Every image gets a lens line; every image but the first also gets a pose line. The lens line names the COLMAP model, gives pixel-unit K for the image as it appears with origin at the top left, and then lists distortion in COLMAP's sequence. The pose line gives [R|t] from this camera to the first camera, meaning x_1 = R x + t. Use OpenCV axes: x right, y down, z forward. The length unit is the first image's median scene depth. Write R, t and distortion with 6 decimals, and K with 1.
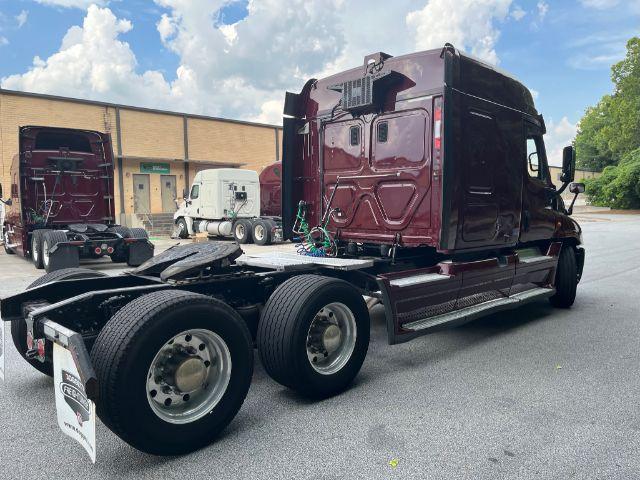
lens RADIAL K [[488.3, 0, 317.1], [0, 488.3, 240.9], [0, 0, 1]] dist [0.075482, -0.120004]
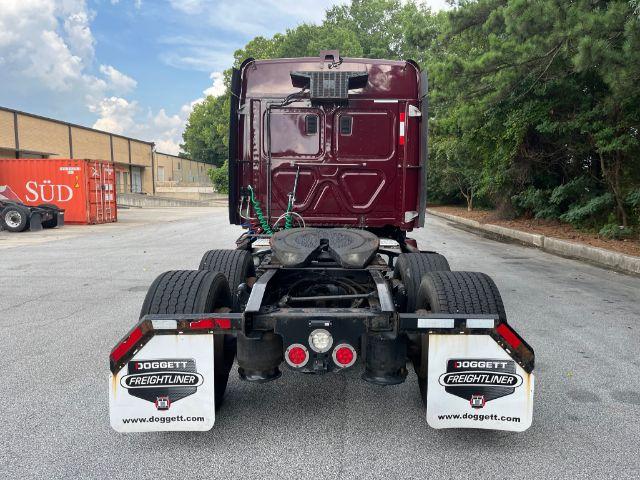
lens RADIAL K [[488.3, 0, 317.1], [0, 488.3, 240.9], [0, 0, 1]] dist [0.075482, -0.120004]
pose [[0.711776, -0.061714, 0.699690, -0.069365], [0.043030, 0.998093, 0.044261, -0.001324], [-0.701087, -0.001396, 0.713074, 0.025959]]
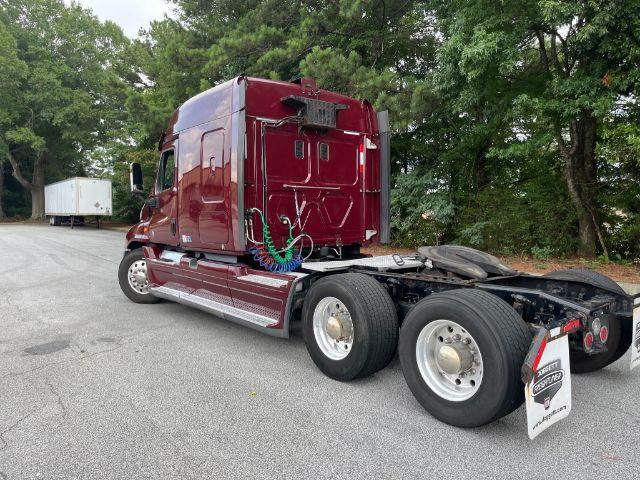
lens RADIAL K [[488.3, 0, 317.1], [0, 488.3, 240.9], [0, 0, 1]] dist [0.075482, -0.120004]
pose [[0.068387, -0.059381, 0.995890, -0.104488], [0.069789, 0.996066, 0.054599, -0.007296], [-0.995215, 0.065769, 0.072262, 0.094531]]
